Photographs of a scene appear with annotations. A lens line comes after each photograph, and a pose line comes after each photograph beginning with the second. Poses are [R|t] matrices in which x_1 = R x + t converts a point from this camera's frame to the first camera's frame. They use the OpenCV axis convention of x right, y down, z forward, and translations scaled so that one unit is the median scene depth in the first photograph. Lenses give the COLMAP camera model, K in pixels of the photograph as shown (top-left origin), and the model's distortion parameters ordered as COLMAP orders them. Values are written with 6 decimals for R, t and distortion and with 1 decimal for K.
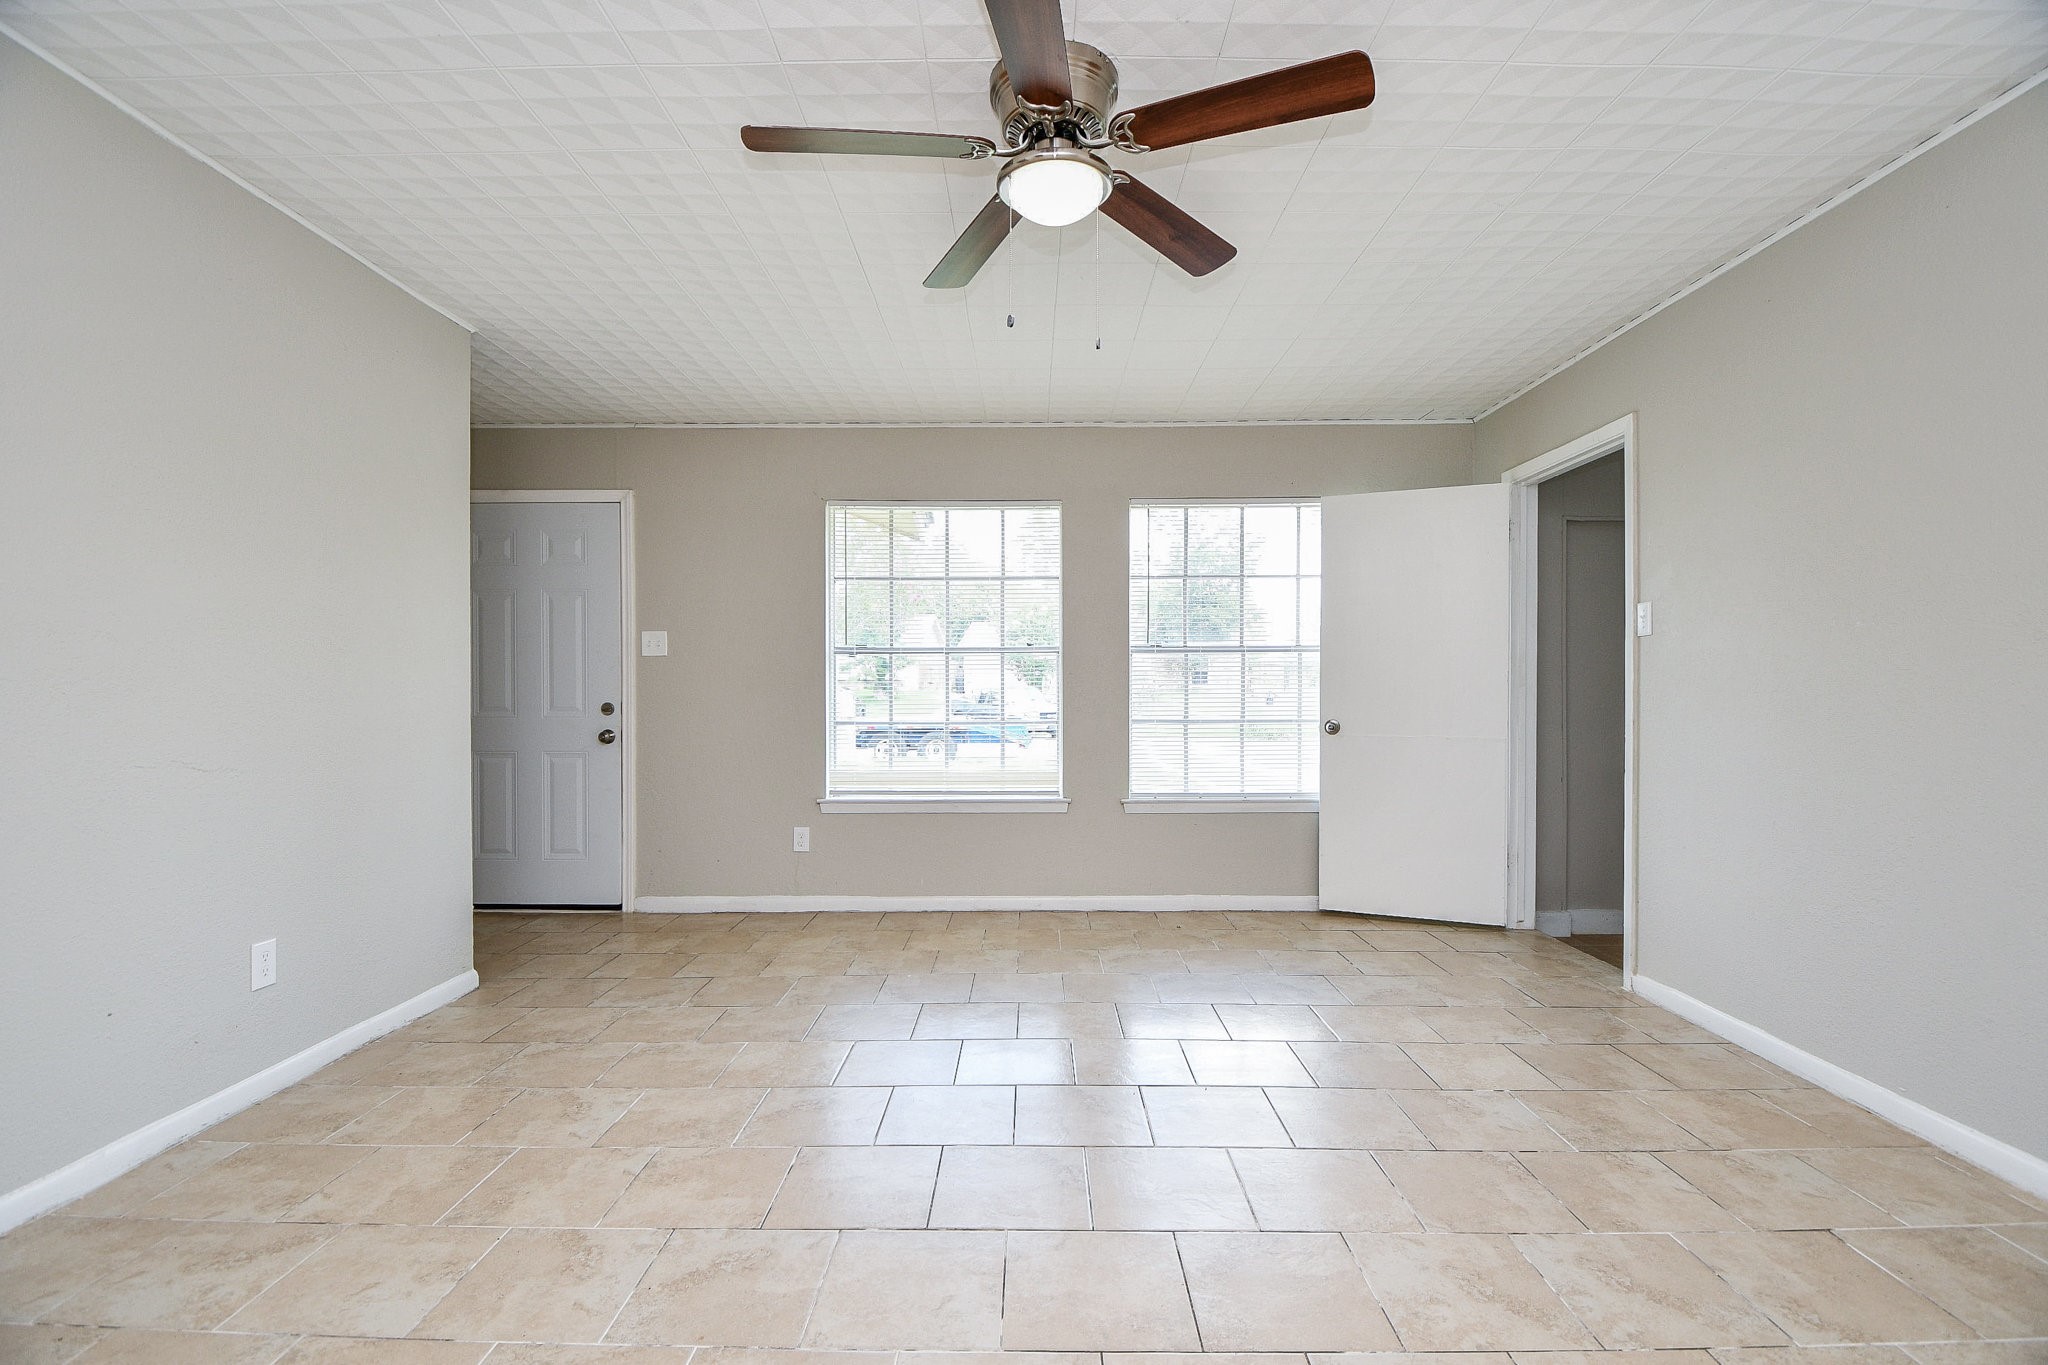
lens RADIAL K [[923.3, 0, 1034.9], [0, 923.3, 684.3], [0, 0, 1]] dist [-0.016898, -0.005821]
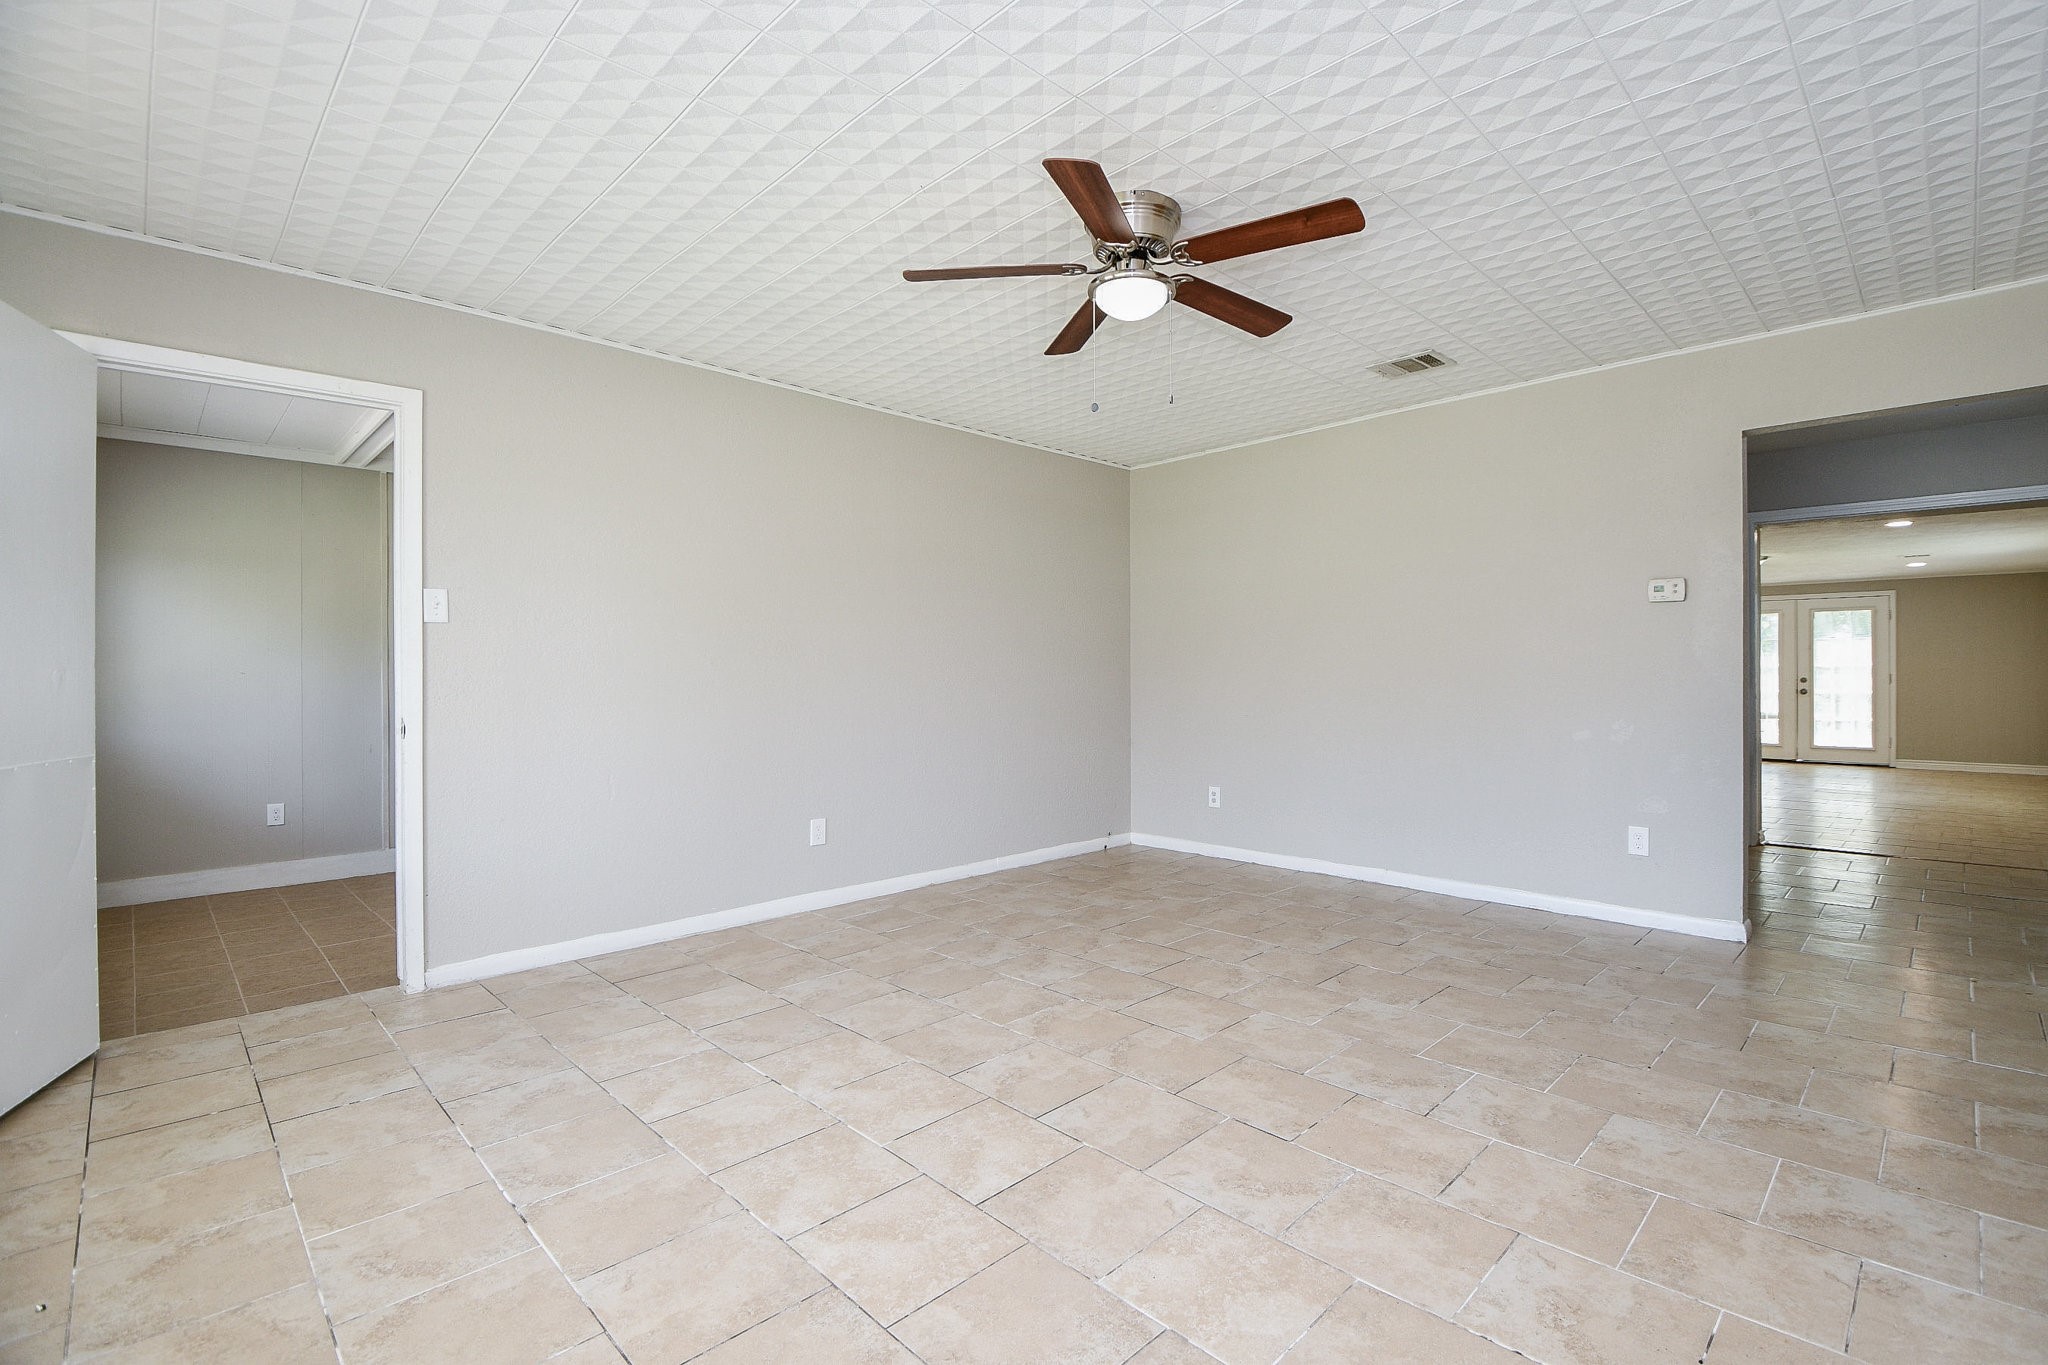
lens RADIAL K [[923.3, 0, 1036.7], [0, 923.3, 677.8], [0, 0, 1]] dist [-0.016898, -0.005821]
pose [[-0.697394, -0.000327, 0.716688, -0.721689], [0.001536, 0.999997, 0.001951, 0.005489], [-0.716687, 0.002461, -0.697391, 1.764822]]
